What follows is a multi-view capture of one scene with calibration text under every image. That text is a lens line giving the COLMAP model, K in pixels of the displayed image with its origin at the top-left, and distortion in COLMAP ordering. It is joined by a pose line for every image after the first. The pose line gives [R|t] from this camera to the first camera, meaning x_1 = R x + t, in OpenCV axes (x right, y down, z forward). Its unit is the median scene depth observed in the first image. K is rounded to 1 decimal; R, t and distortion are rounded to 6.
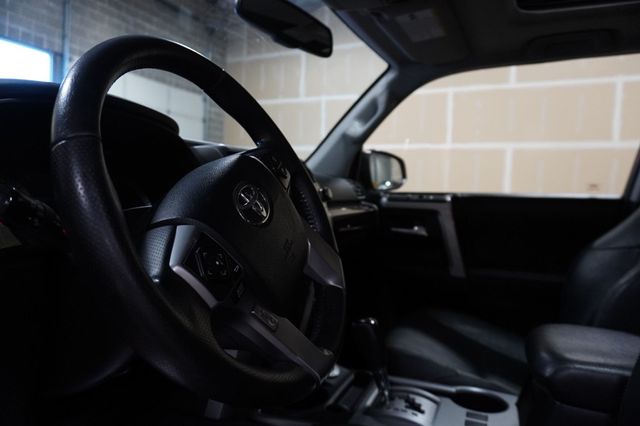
lens RADIAL K [[410.9, 0, 315.9], [0, 410.9, 210.6], [0, 0, 1]] dist [-0.020589, 0.003690]
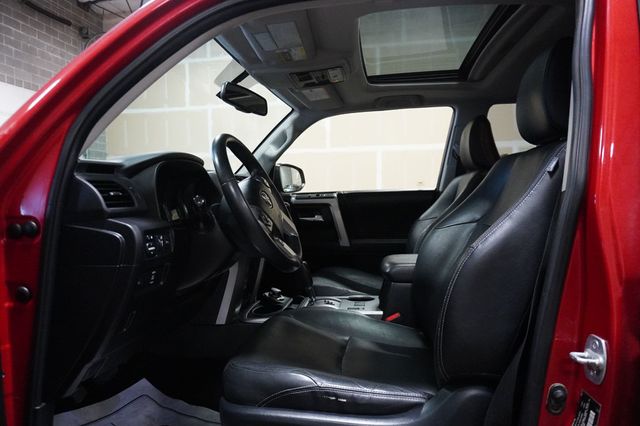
lens RADIAL K [[410.9, 0, 315.9], [0, 410.9, 210.6], [0, 0, 1]] dist [-0.020589, 0.003690]
pose [[0.959831, -0.061330, 0.273793, -0.169054], [0.063749, 0.997966, 0.000062, 0.022579], [-0.273240, 0.017395, 0.961789, -0.448820]]
